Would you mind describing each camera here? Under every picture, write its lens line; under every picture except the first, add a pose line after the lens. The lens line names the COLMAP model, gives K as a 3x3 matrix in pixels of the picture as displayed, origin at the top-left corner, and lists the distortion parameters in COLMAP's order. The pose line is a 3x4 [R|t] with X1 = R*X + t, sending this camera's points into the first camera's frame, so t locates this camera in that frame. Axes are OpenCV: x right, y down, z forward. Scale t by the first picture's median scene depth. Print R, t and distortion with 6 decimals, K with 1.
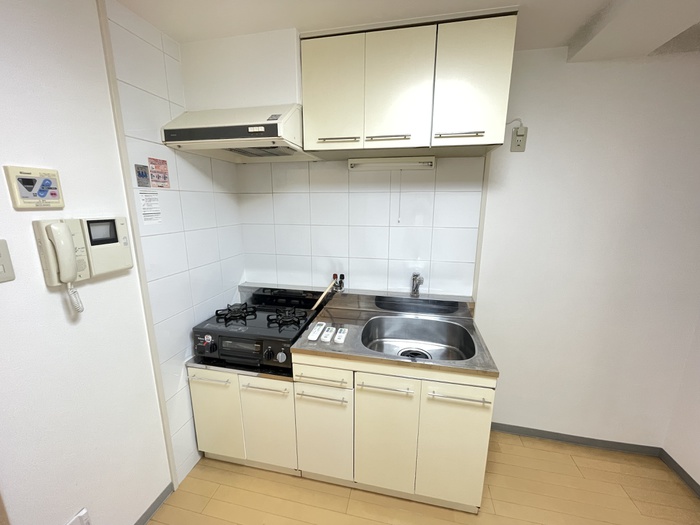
lens RADIAL K [[283.9, 0, 350.0], [0, 283.9, 262.5], [0, 0, 1]] dist [-0.002026, 0.000071]
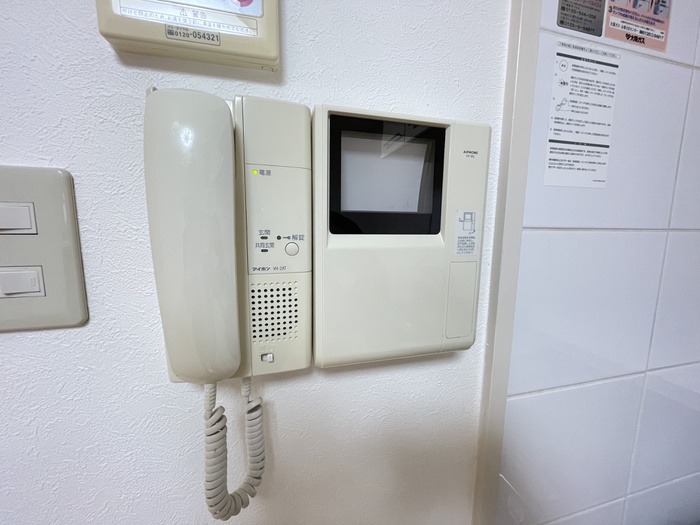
lens RADIAL K [[283.9, 0, 350.0], [0, 283.9, 262.5], [0, 0, 1]] dist [-0.002026, 0.000071]
pose [[0.462861, 0.120391, -0.878217, -0.581394], [-0.193413, 0.980579, 0.032486, -0.038030], [0.865073, 0.154823, 0.477157, 0.747175]]
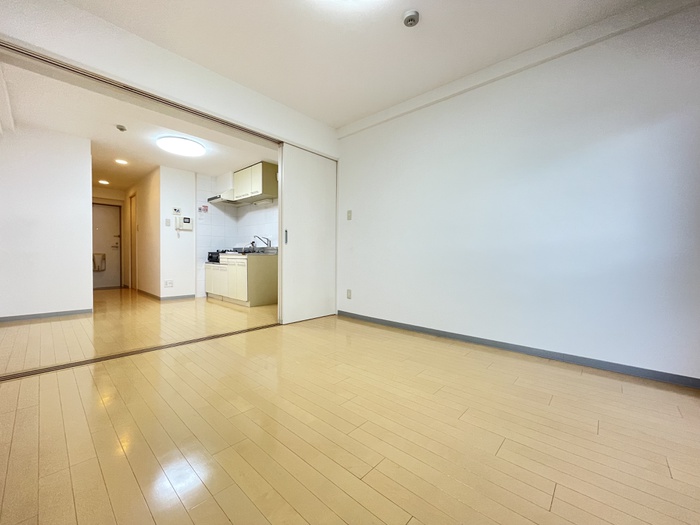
lens RADIAL K [[283.9, 0, 350.0], [0, 283.9, 262.5], [0, 0, 1]] dist [-0.002026, 0.000071]
pose [[0.867100, 0.023755, -0.497567, 3.227144], [-0.115717, 0.981143, -0.154816, 0.836288], [0.484507, 0.191817, 0.853498, -1.320279]]
